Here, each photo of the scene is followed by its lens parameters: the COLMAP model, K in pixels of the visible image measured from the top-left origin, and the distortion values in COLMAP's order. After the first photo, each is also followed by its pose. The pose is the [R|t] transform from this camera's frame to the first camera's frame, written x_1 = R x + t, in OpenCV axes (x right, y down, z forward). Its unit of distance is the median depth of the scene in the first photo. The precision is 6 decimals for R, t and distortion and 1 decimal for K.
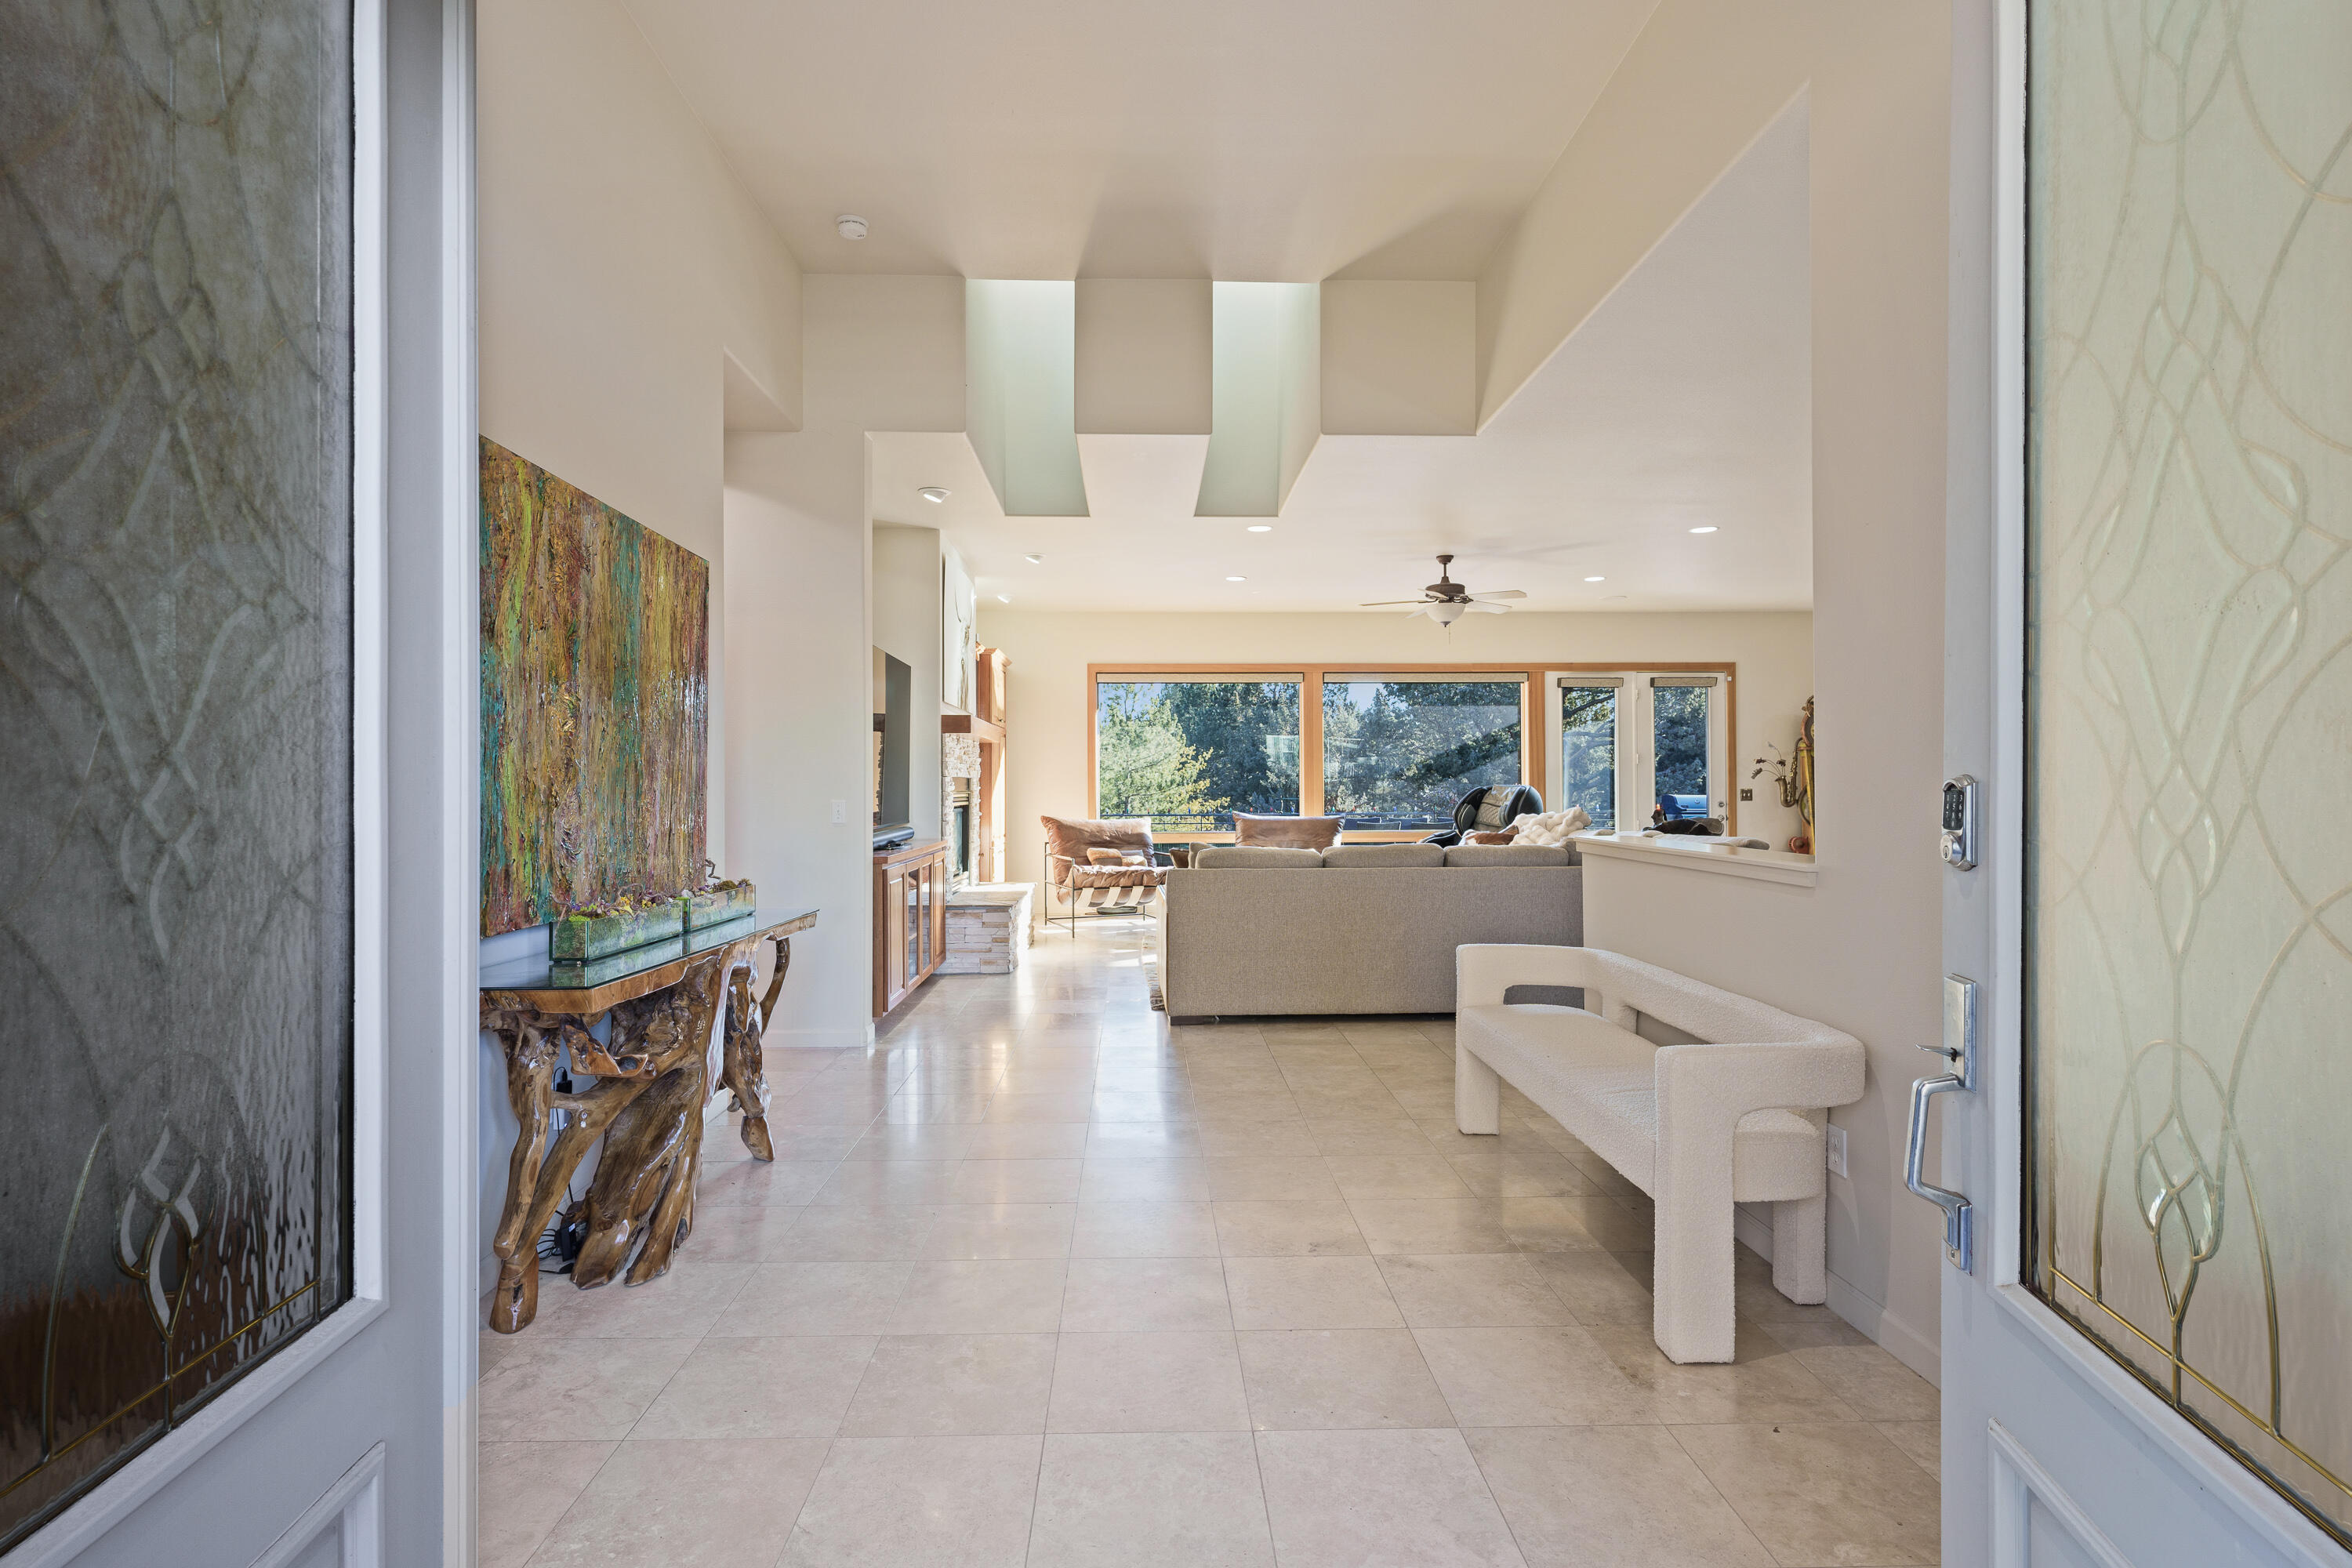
lens RADIAL K [[1136.1, 0, 1170.5], [0, 1136.1, 785.9], [0, 0, 1]] dist [0.000030, -0.000254]
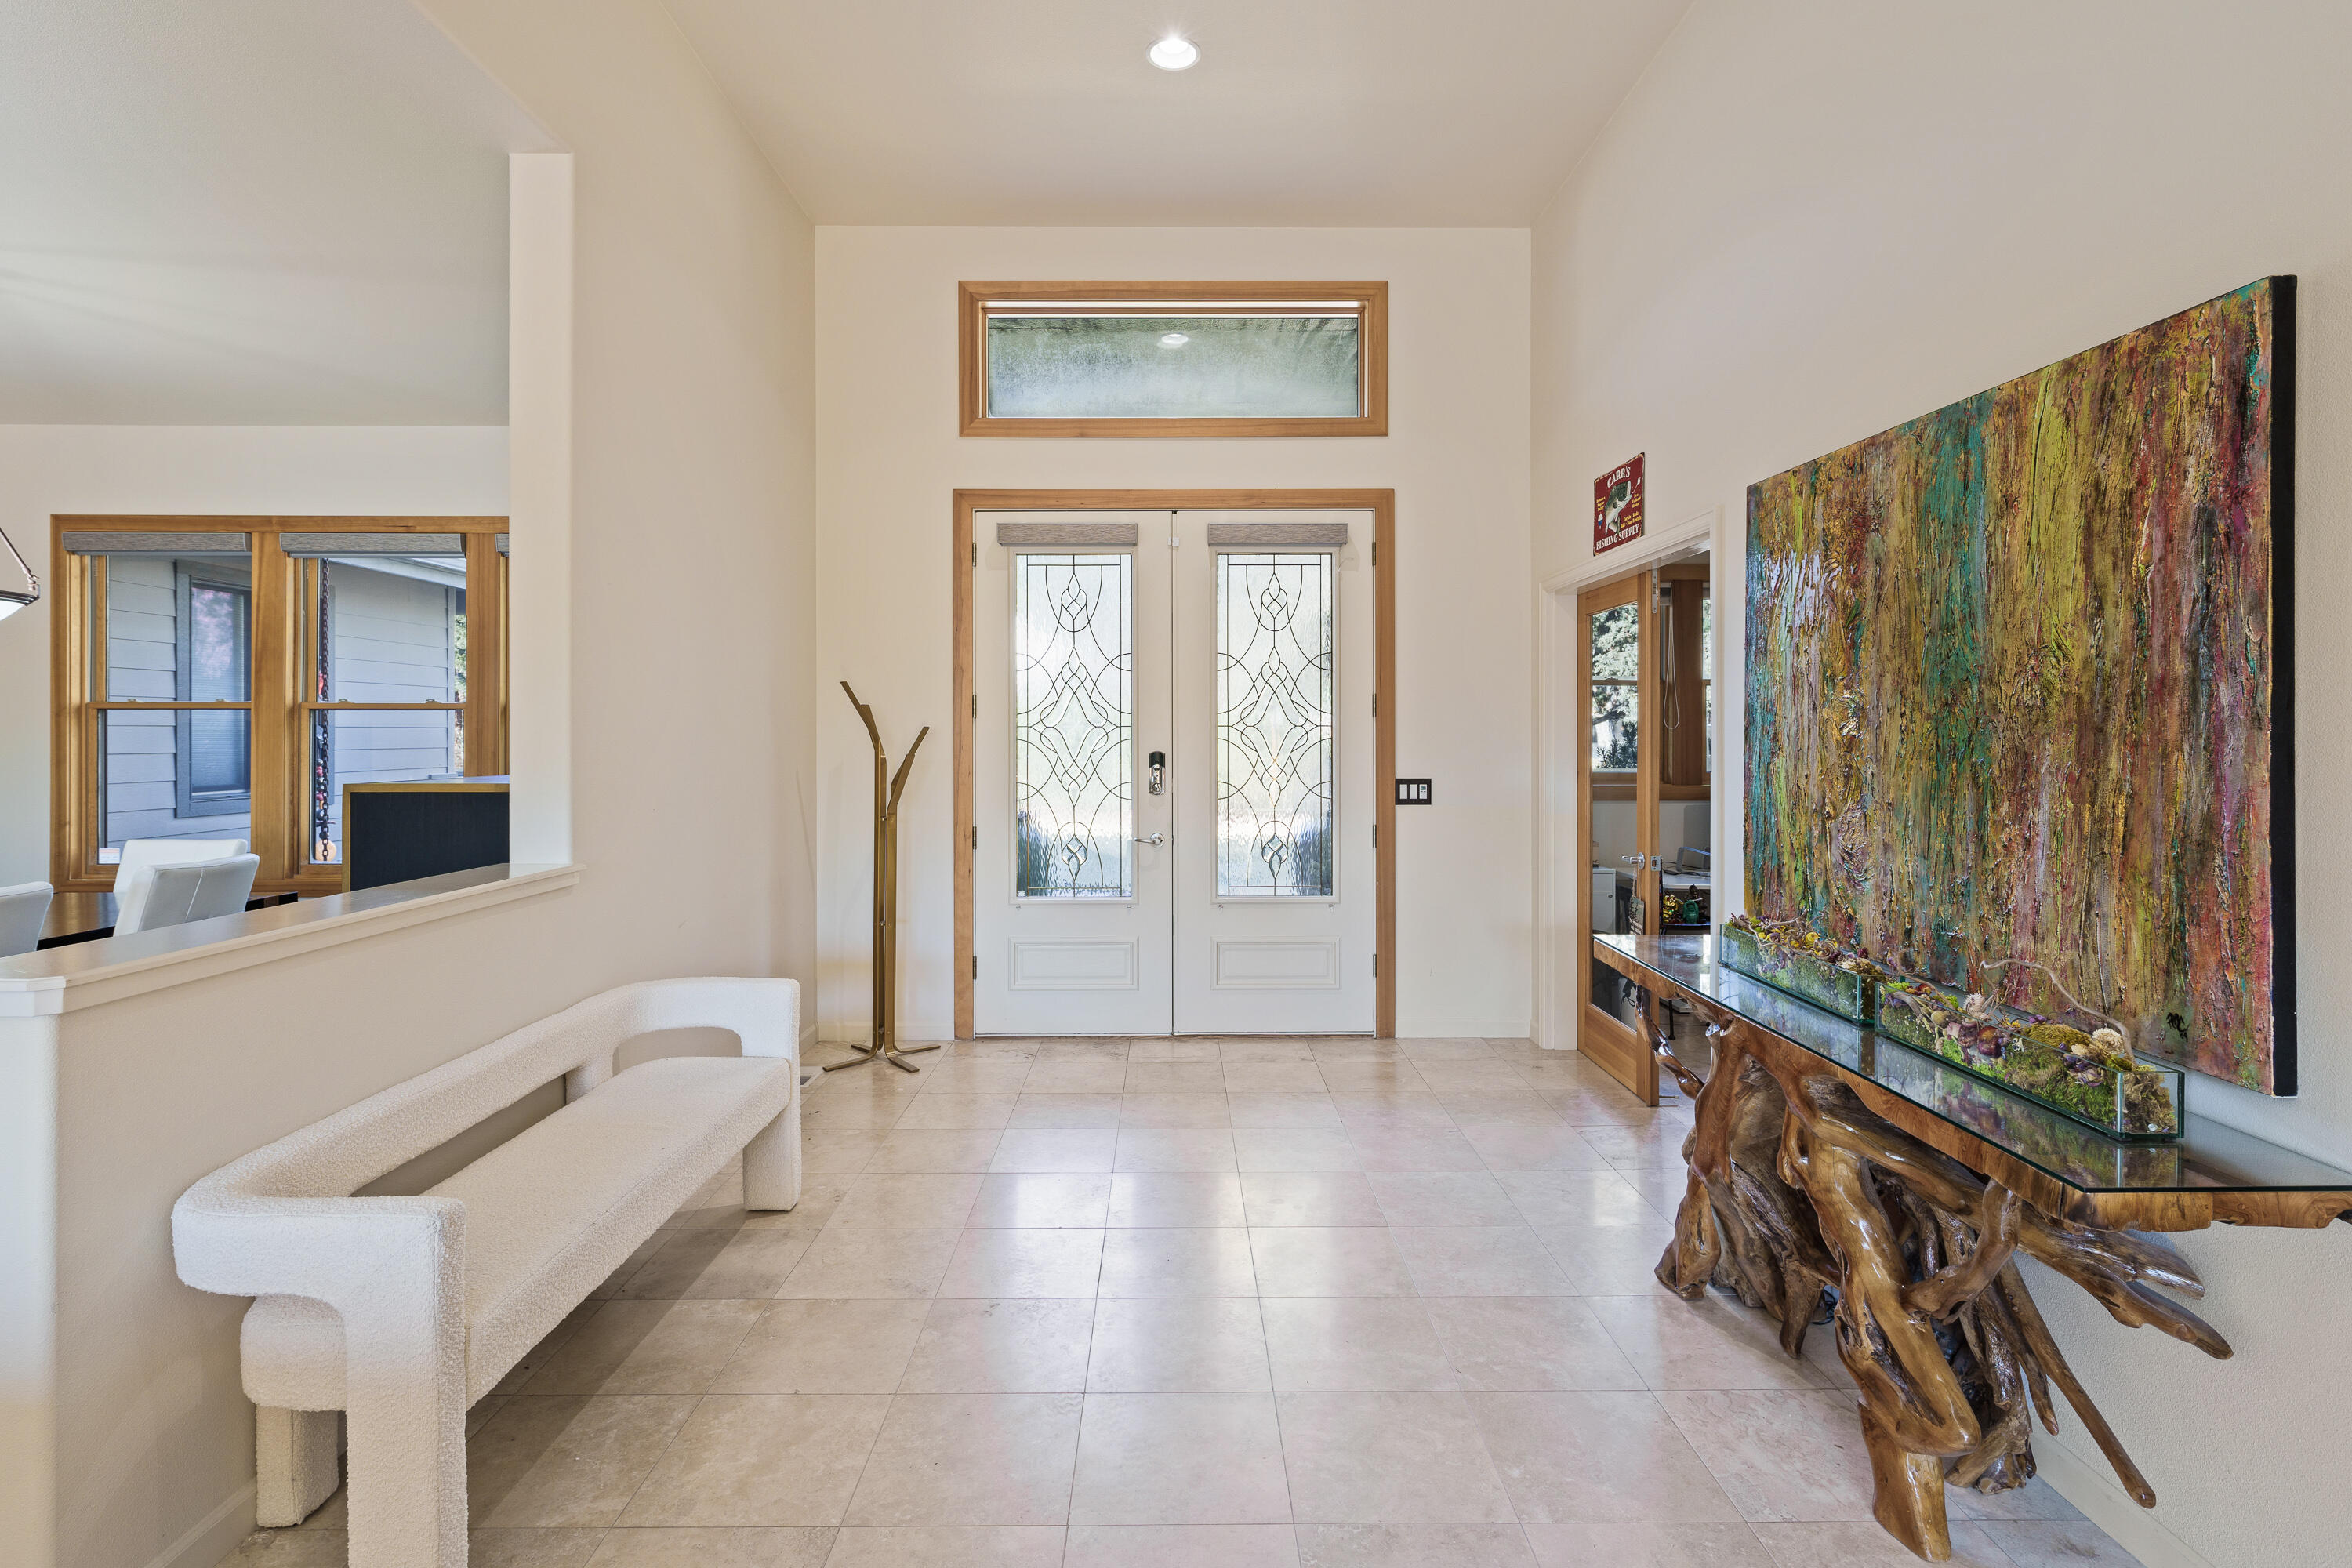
lens RADIAL K [[1136.1, 0, 1157.0], [0, 1136.1, 742.1], [0, 0, 1]] dist [0.000030, -0.000254]
pose [[-0.999153, 0.001783, 0.041099, -0.013672], [0.002000, 0.999984, 0.005254, -0.015184], [-0.041089, 0.005332, -0.999141, 0.599856]]
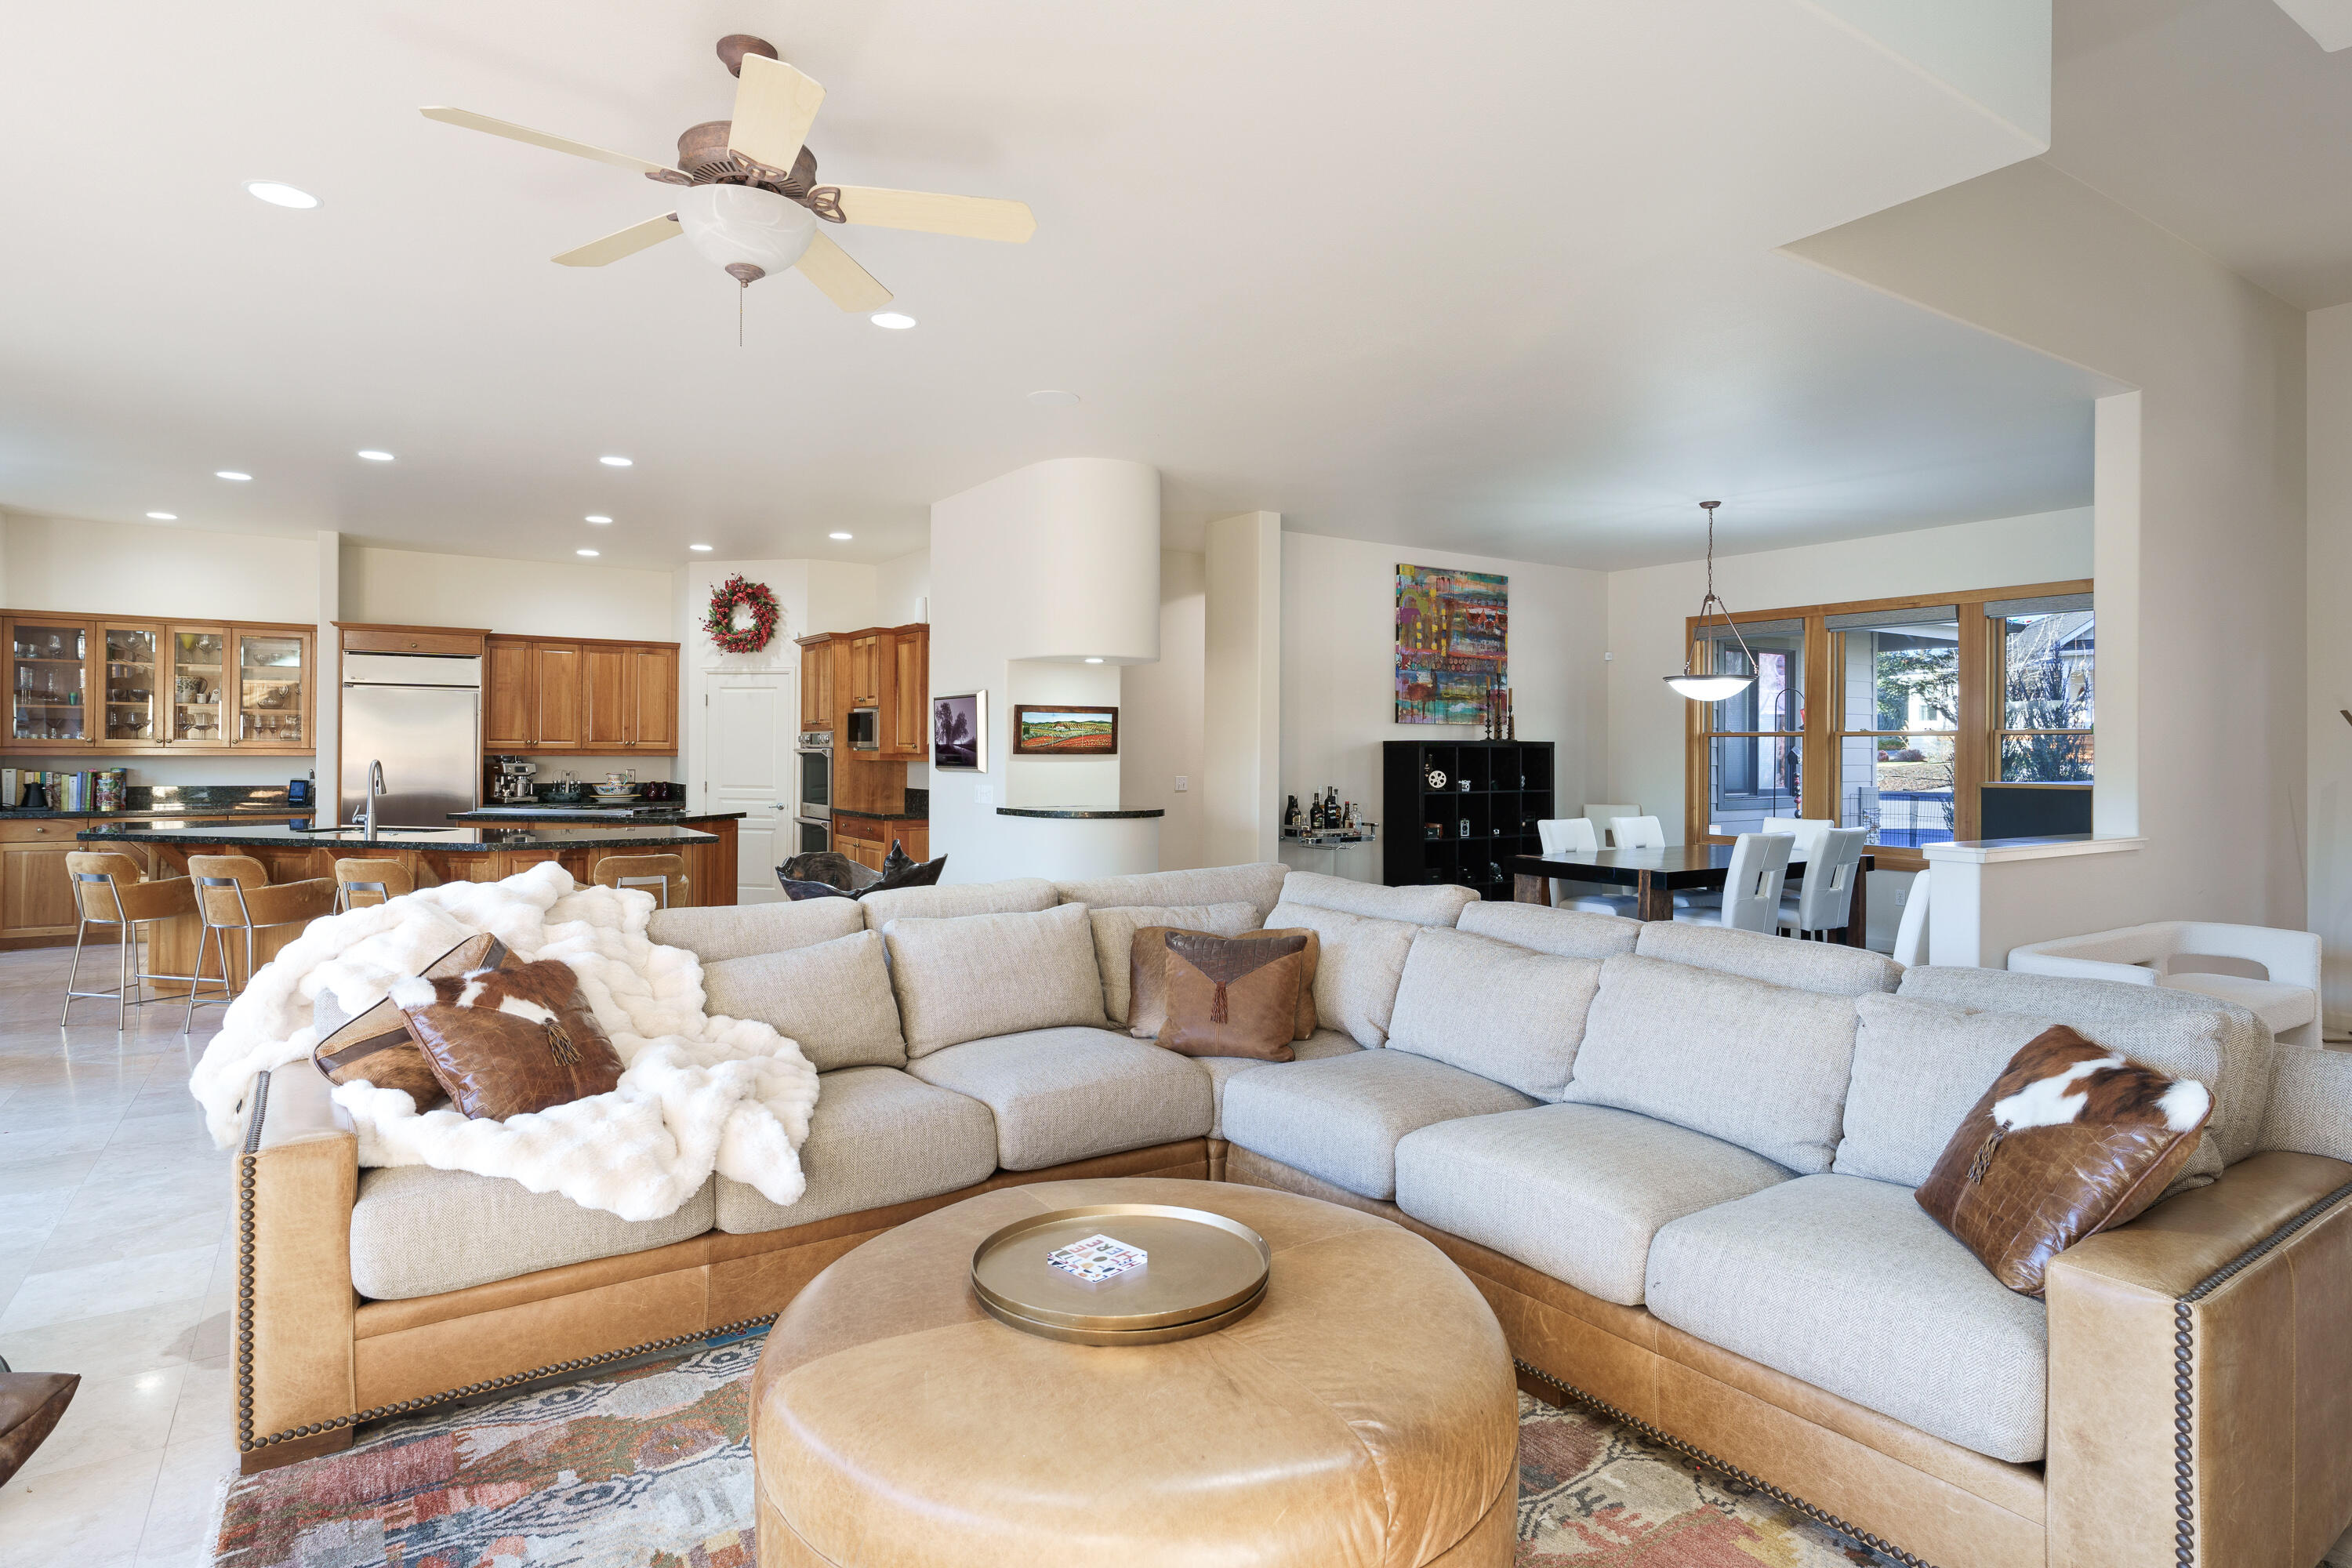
lens RADIAL K [[1260.6, 0, 1174.0], [0, 1260.6, 740.1], [0, 0, 1]] dist [-0.000982, -0.000277]
pose [[-0.532771, 0.006412, 0.846235, -0.097433], [-0.003928, 0.999942, -0.010050, -0.015485], [-0.846250, -0.008678, -0.532715, 1.029448]]
